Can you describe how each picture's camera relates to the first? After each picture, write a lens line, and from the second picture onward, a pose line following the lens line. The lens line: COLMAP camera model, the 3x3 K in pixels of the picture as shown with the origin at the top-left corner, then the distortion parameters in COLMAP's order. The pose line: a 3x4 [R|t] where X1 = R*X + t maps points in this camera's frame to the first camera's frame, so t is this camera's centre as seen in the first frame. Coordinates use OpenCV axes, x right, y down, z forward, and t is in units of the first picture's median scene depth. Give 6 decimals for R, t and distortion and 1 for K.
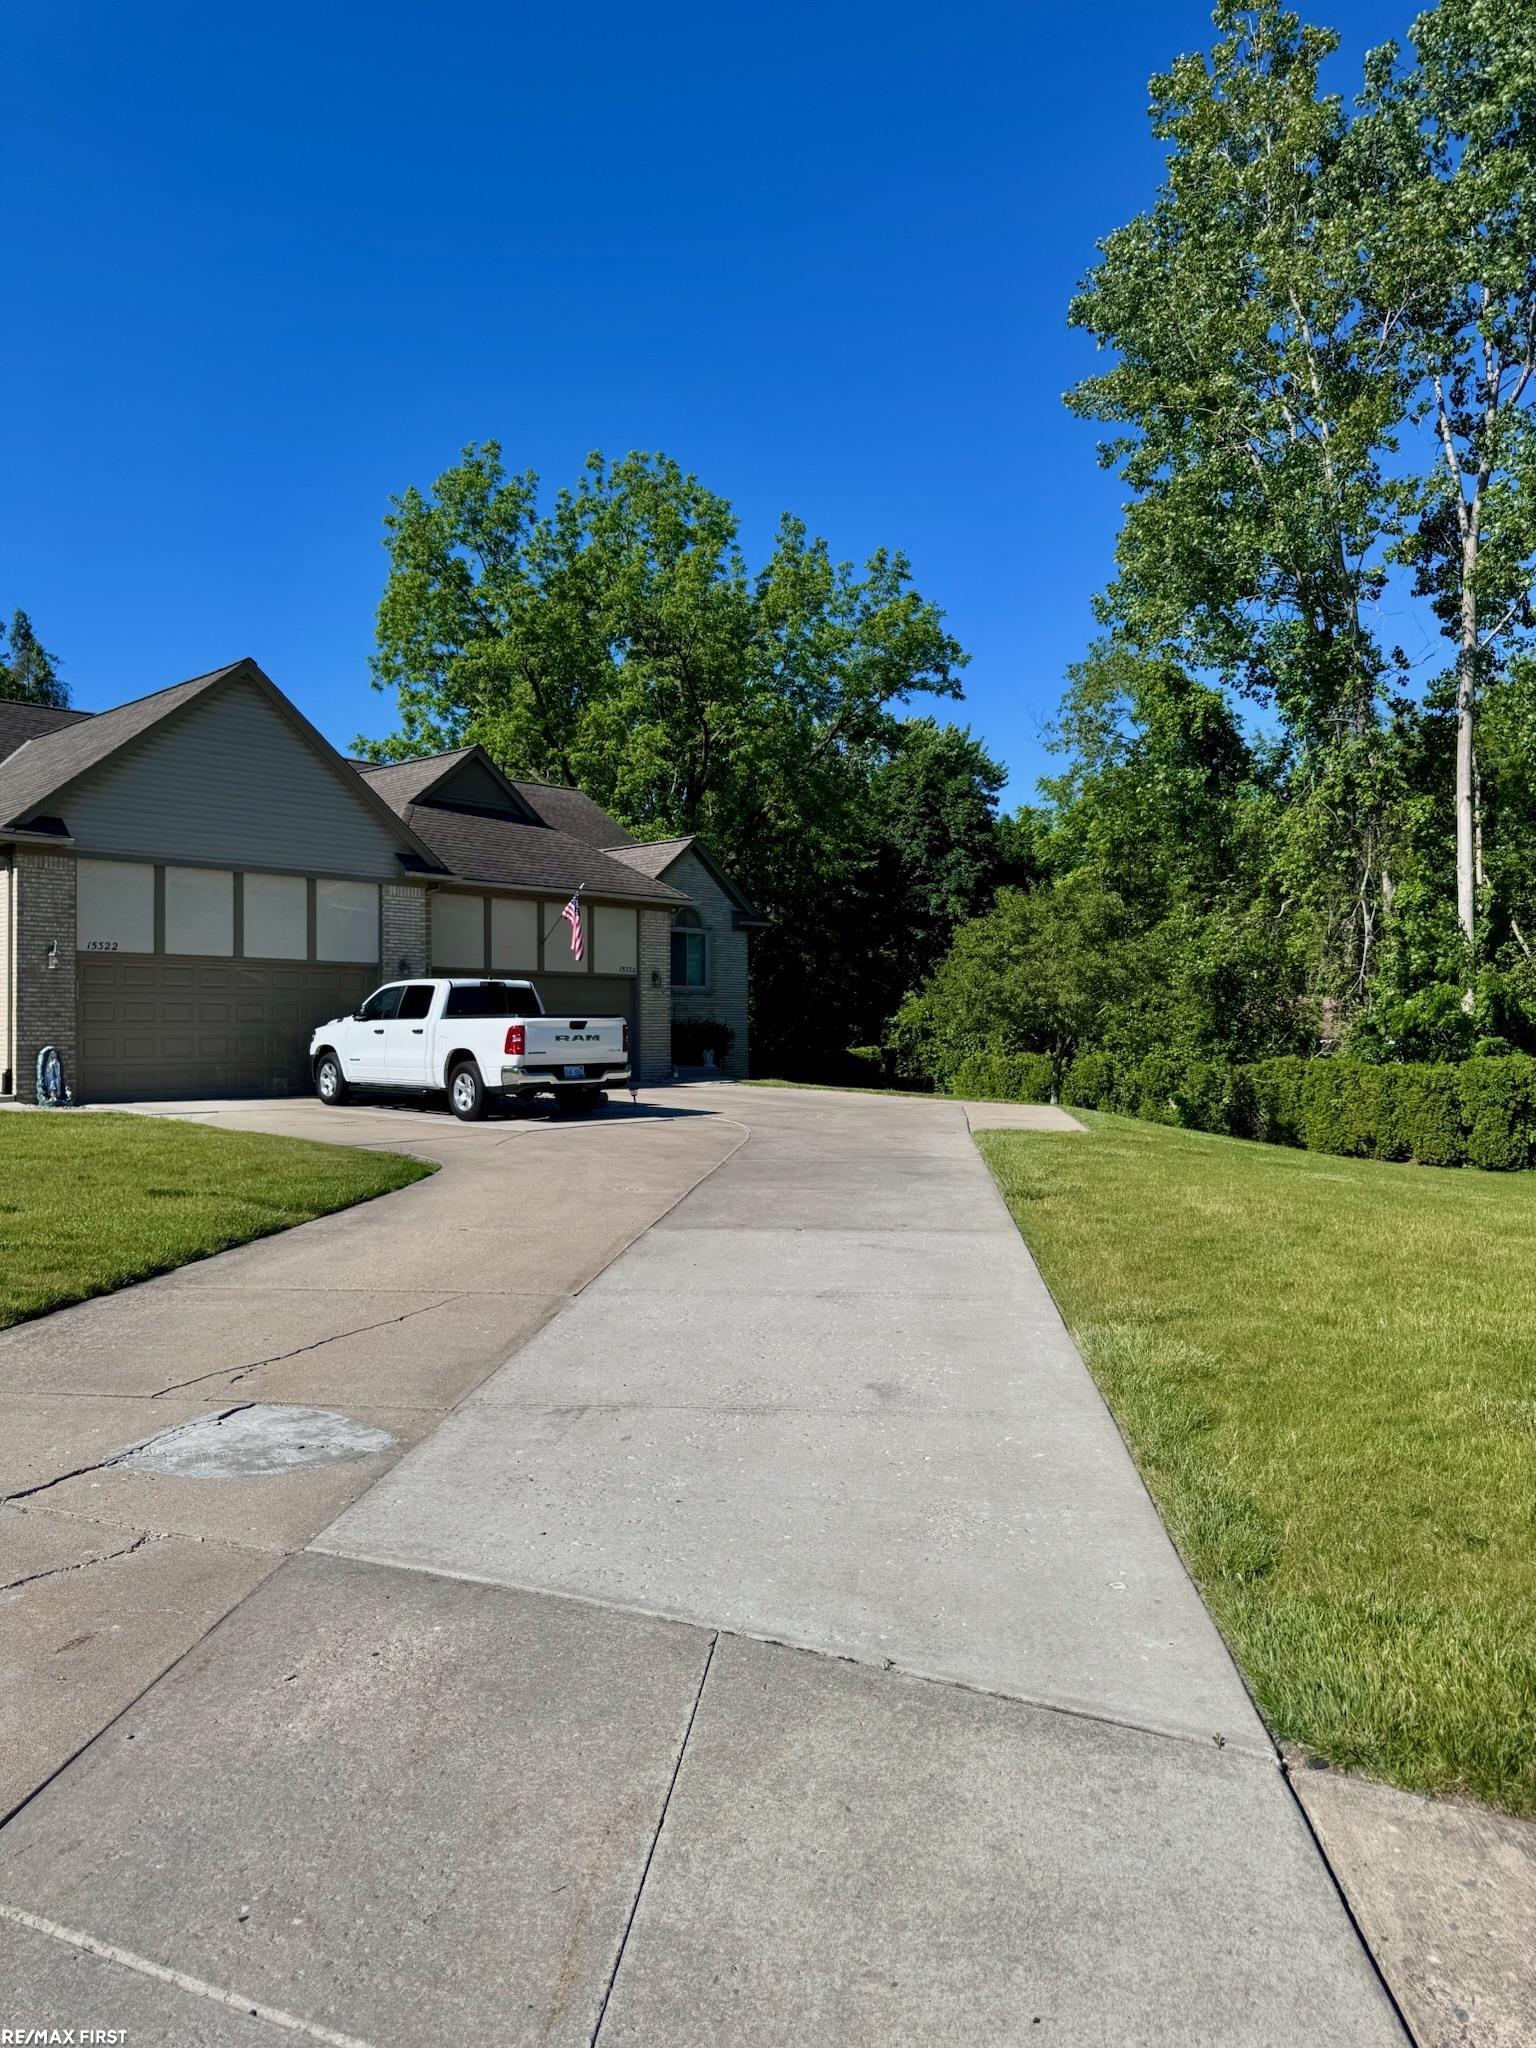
lens RADIAL K [[1460.1, 0, 765.7], [0, 1460.1, 1026.8], [0, 0, 1]] dist [0.000265, -0.000020]
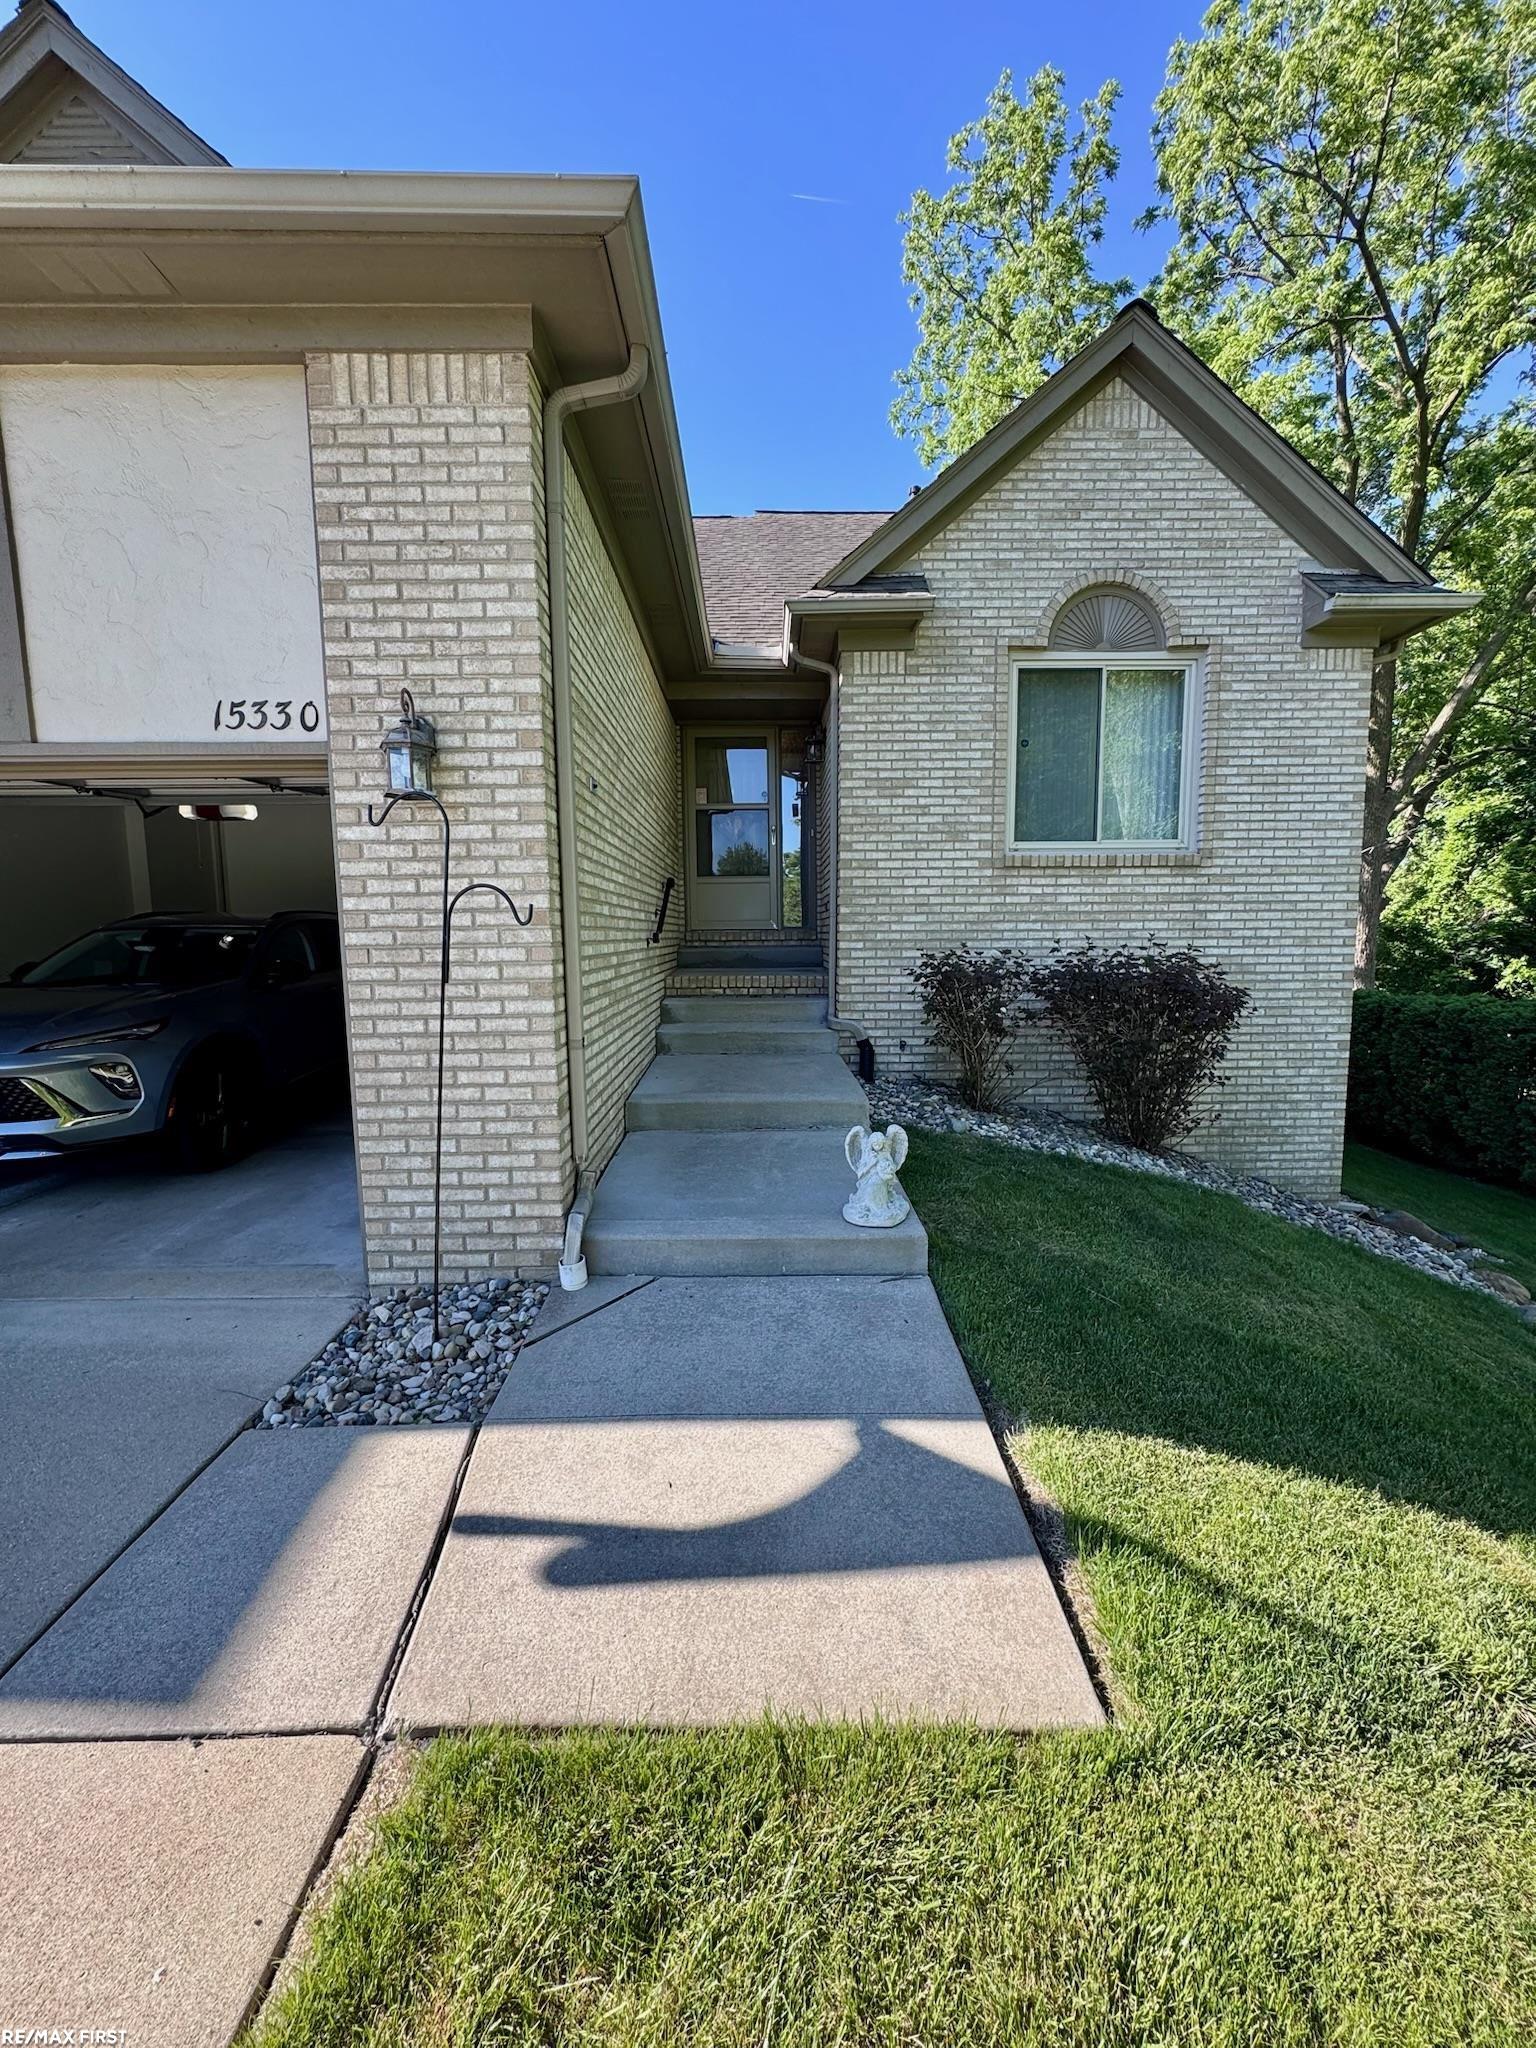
lens RADIAL K [[814.5, 0, 773.1], [0, 814.5, 1019.5], [0, 0, 1]] dist [-0.000694, 0.000003]
pose [[0.705566, 0.070337, -0.705145, 0.028152], [0.007115, 0.994309, 0.106300, -0.010324], [0.708609, -0.080019, 0.701049, 0.942184]]
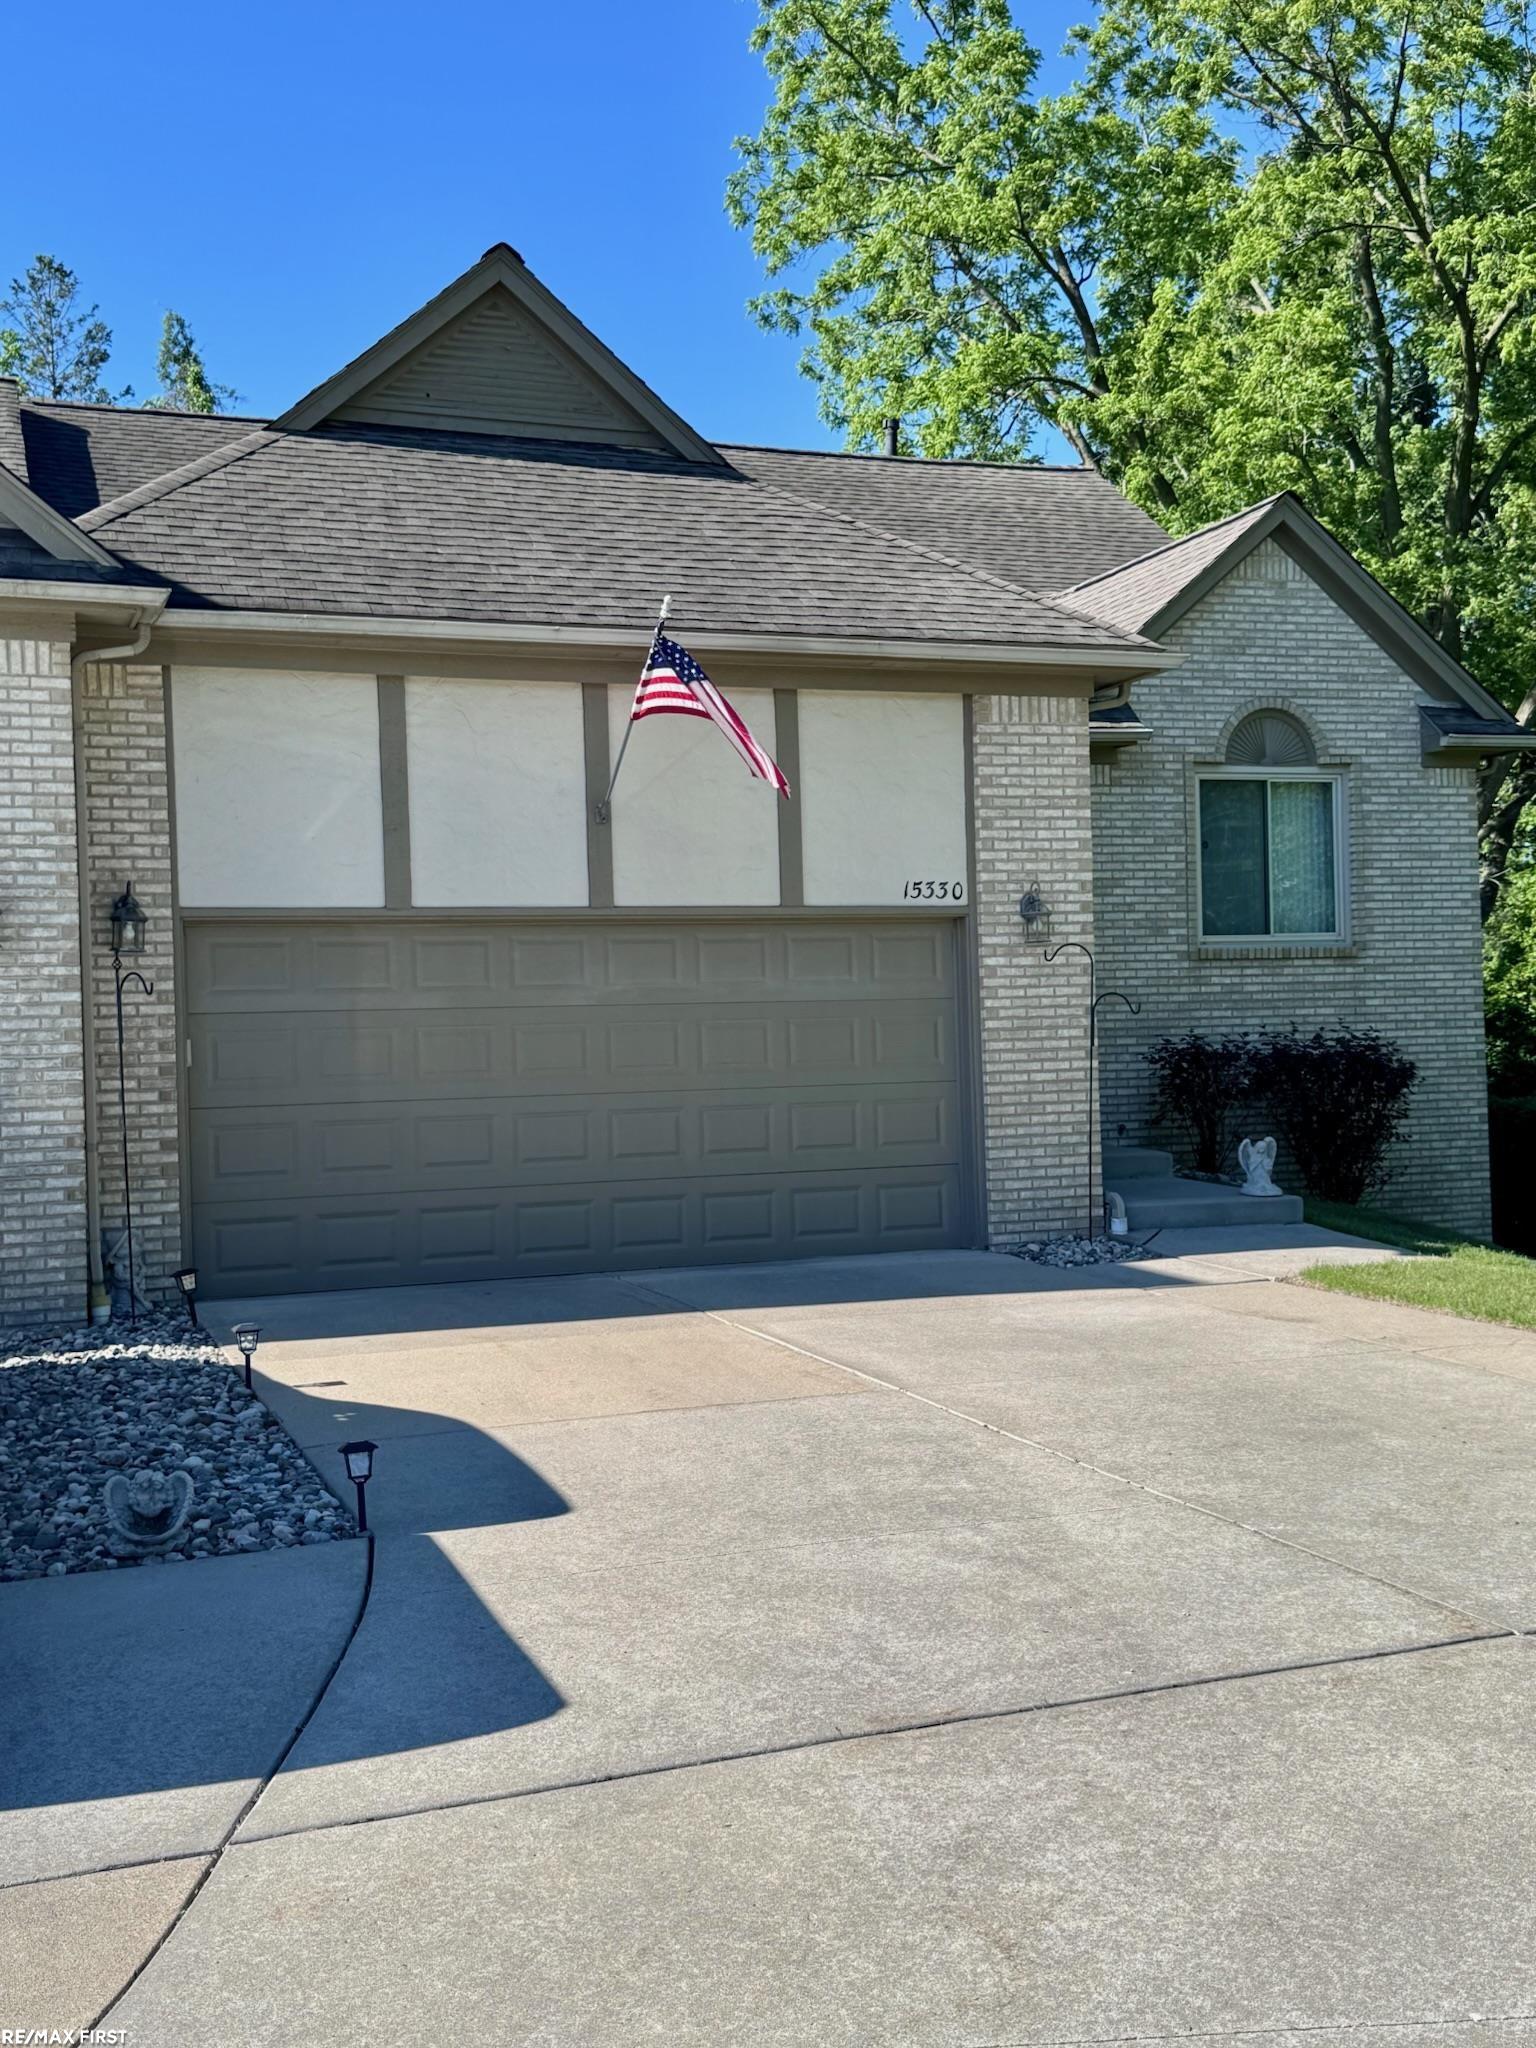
lens RADIAL K [[2165.3, 0, 725.1], [0, 2165.3, 1028.8], [0, 0, 1]] dist [0.091259, 0.000000]
pose [[0.893704, -0.024417, -0.447993, 0.069809], [0.025833, 0.999662, -0.002950, -0.009080], [0.447914, -0.008936, 0.894032, 0.551726]]
